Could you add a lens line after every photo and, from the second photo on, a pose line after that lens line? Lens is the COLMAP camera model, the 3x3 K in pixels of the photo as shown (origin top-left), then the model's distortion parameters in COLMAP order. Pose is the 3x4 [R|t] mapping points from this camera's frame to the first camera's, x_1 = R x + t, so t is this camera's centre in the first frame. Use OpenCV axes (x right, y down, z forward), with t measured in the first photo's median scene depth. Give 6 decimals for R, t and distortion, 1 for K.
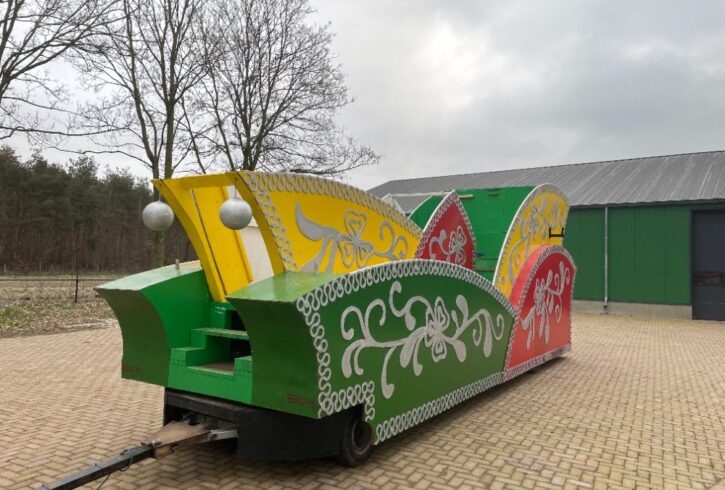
lens RADIAL K [[559.3, 0, 362.0], [0, 559.3, 245.8], [0, 0, 1]] dist [-0.002874, -0.006312]
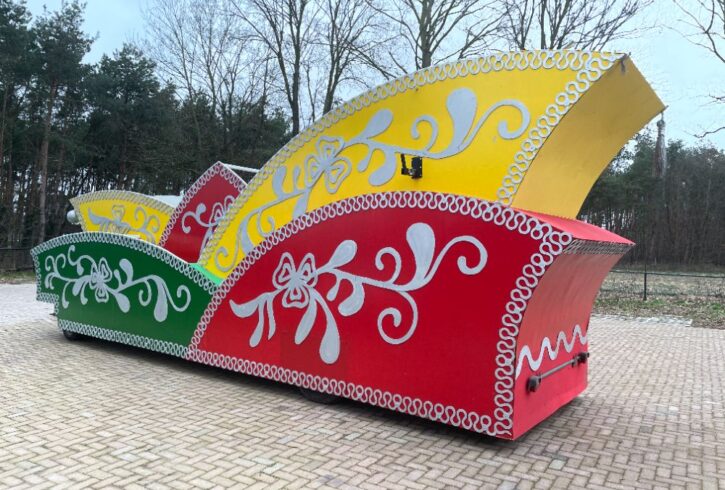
lens RADIAL K [[559.3, 0, 362.1], [0, 559.3, 246.8], [0, 0, 1]] dist [-0.002874, -0.006312]
pose [[-0.077375, -0.029371, -0.996569, 1.595457], [0.008656, 0.999509, -0.030130, 0.119044], [0.996964, -0.010957, -0.077083, 1.871941]]
